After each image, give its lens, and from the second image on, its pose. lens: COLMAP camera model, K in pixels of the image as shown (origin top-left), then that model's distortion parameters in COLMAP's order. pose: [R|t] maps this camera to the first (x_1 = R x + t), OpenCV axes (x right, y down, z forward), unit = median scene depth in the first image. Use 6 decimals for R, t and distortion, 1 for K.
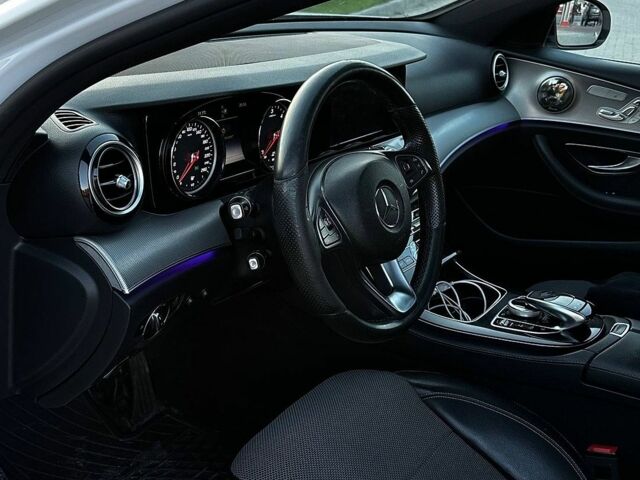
lens RADIAL K [[670.5, 0, 326.2], [0, 670.5, 242.5], [0, 0, 1]] dist [0.225424, -0.490705]
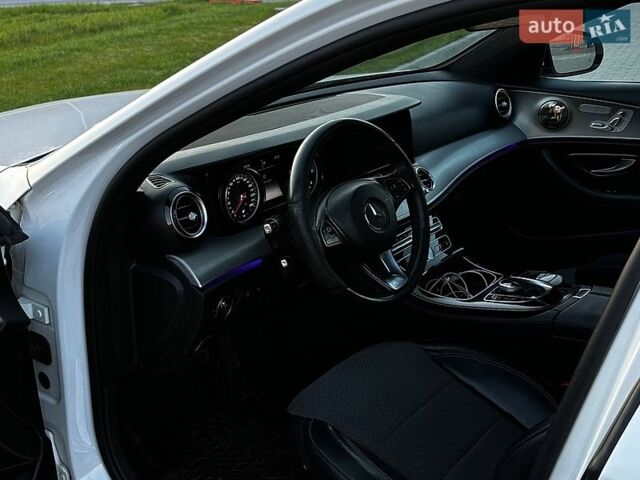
lens RADIAL K [[577.6, 0, 320.0], [0, 577.6, 240.0], [0, 0, 1]] dist [0.163356, -0.333842]
pose [[0.987396, -0.102140, -0.120897, 0.105931], [0.096652, 0.994040, -0.050432, 0.043606], [0.125328, 0.038111, 0.991383, -0.204282]]
